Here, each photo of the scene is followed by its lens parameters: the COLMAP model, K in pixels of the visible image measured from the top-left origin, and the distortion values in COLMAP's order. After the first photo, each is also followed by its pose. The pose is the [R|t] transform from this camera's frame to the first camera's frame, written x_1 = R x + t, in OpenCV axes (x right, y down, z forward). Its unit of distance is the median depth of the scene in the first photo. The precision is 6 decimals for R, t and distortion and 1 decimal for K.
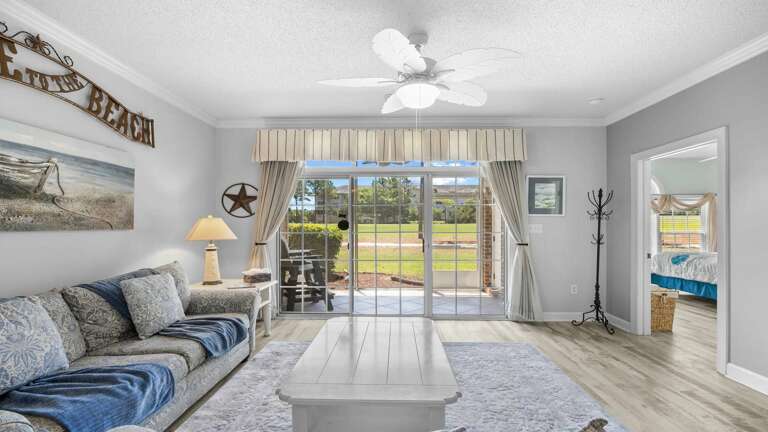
lens RADIAL K [[355.1, 0, 383.5], [0, 355.1, 221.6], [0, 0, 1]] dist [-0.018026, 0.003001]
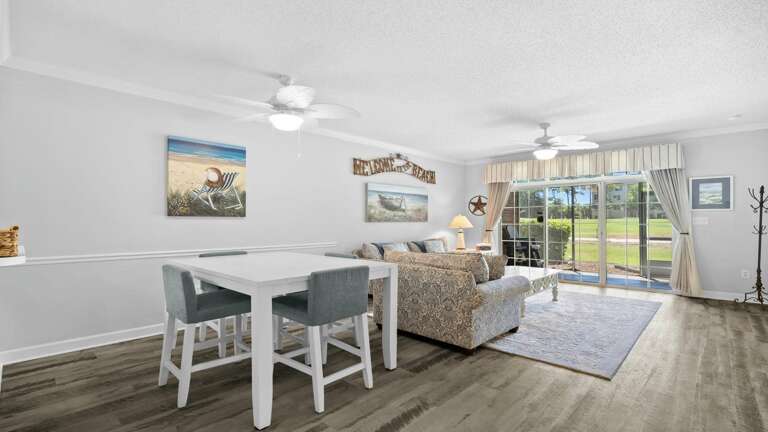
lens RADIAL K [[355.1, 0, 385.8], [0, 355.1, 218.1], [0, 0, 1]] dist [-0.018026, 0.003001]
pose [[0.745707, -0.010164, -0.666197, 0.587283], [0.010580, 0.999938, -0.003413, 0.003063], [0.666191, -0.004503, 0.745768, -0.850164]]
